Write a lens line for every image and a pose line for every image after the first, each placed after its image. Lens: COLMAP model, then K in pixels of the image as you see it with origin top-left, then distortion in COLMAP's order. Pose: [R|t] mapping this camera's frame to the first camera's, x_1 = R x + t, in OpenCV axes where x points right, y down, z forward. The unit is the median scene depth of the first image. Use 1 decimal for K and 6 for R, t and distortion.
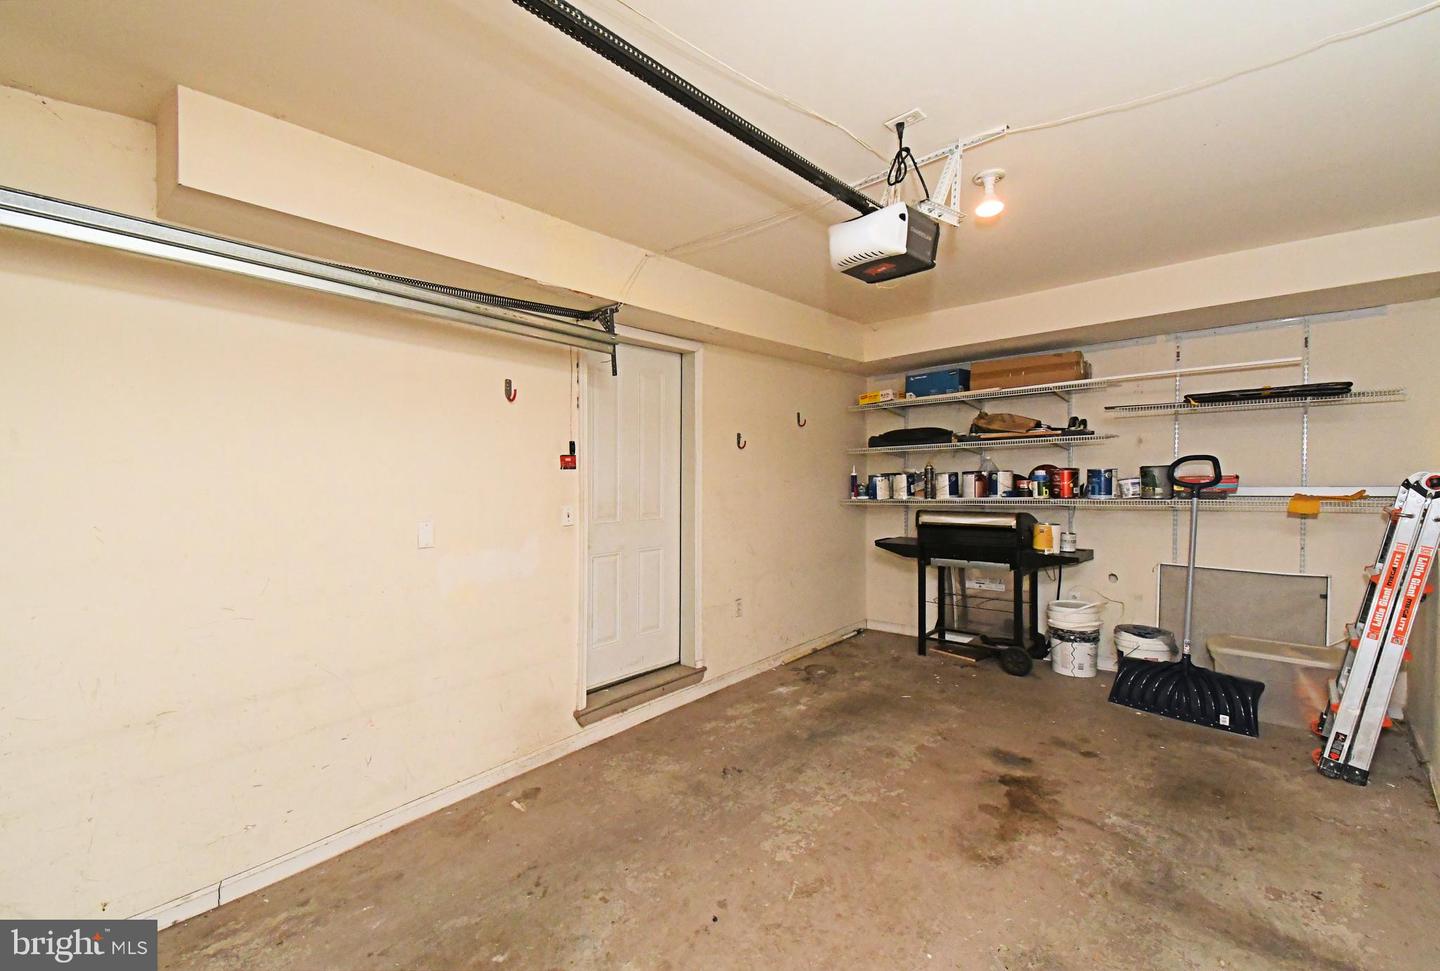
lens RADIAL K [[626.5, 0, 717.0], [0, 626.5, 484.7], [0, 0, 1]] dist [0.014015, 0.000051]
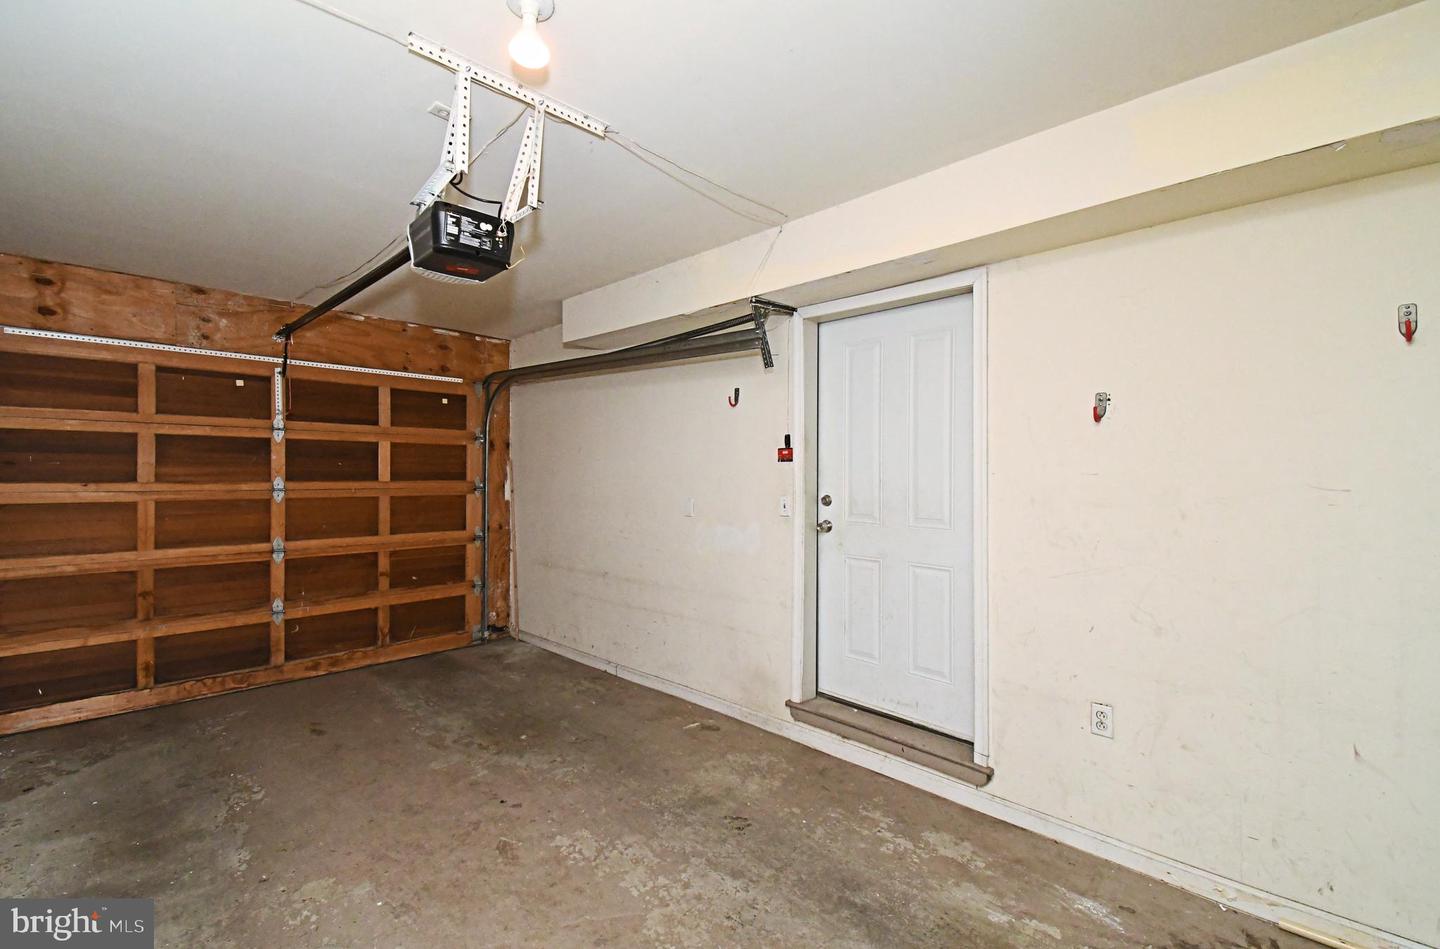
lens RADIAL K [[640.4, 0, 717.8], [0, 640.4, 467.0], [0, 0, 1]] dist [0.026129, -0.006477]
pose [[-0.067647, 0.008798, -0.997671, 0.816072], [-0.021485, 0.999716, 0.010273, -0.024005], [0.997478, 0.022130, -0.067439, 0.946421]]
